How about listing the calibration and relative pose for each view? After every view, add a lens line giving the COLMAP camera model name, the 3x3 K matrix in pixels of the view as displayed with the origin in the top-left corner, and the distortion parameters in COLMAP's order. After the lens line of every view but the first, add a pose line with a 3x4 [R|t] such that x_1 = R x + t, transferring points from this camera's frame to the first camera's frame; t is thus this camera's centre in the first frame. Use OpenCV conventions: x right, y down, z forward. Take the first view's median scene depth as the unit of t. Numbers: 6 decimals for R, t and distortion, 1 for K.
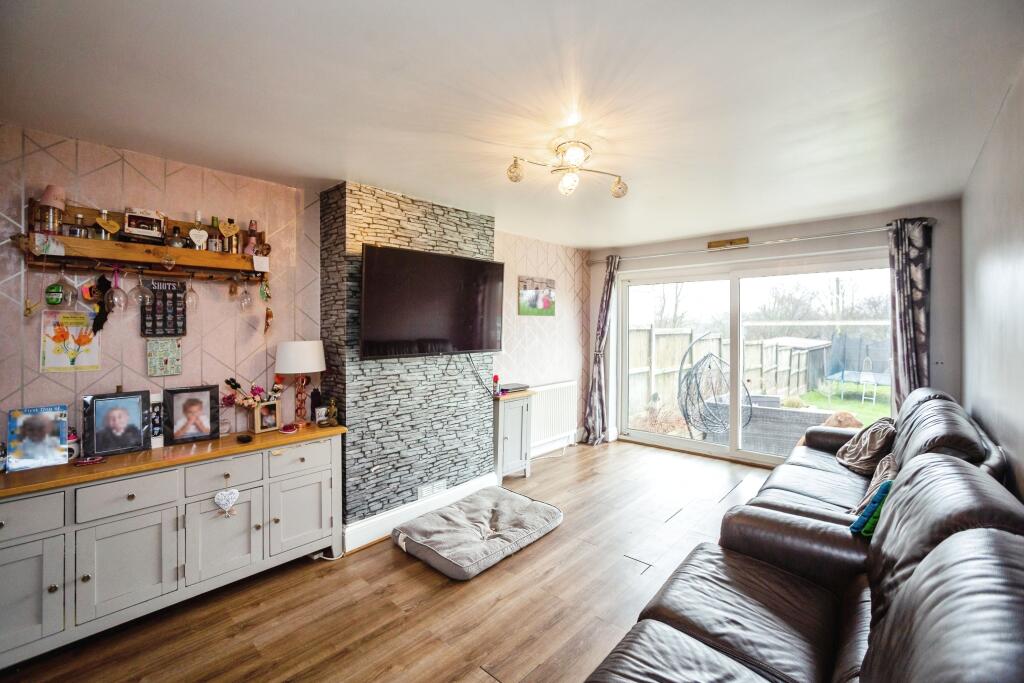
lens RADIAL K [[455.2, 0, 505.5], [0, 455.2, 331.2], [0, 0, 1]] dist [-0.002353, 0.000255]
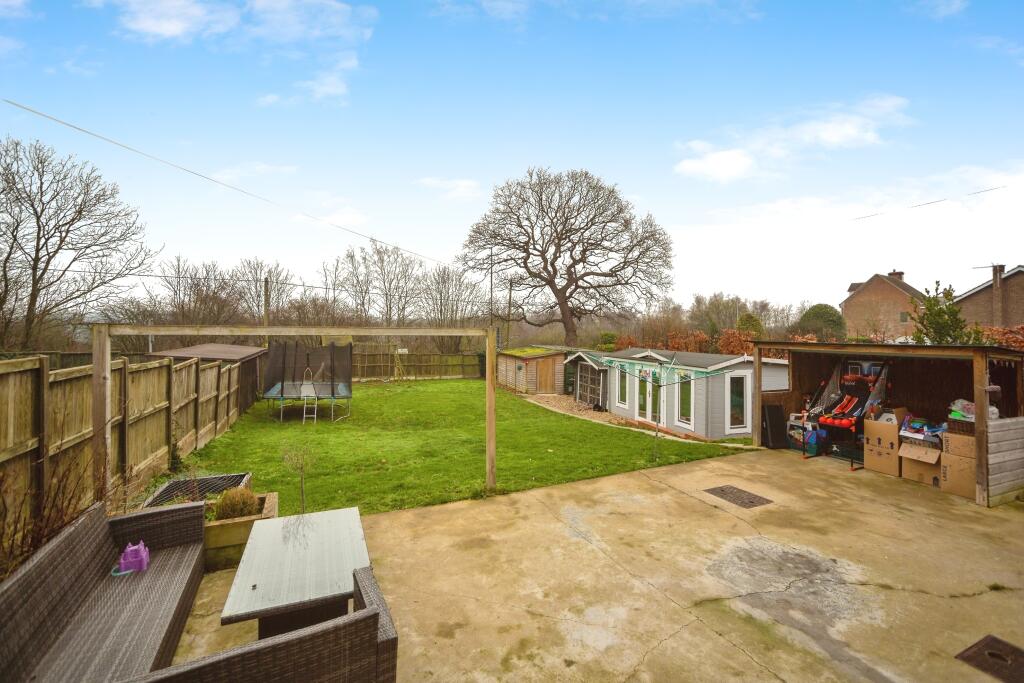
lens RADIAL K [[455.2, 0, 513.6], [0, 455.2, 332.8], [0, 0, 1]] dist [-0.002353, 0.000255]
pose [[0.415406, 0.002272, 0.909633, 0.425138], [-0.001914, 0.999997, -0.001623, -0.022675], [-0.909634, -0.001067, 0.415409, 0.701987]]
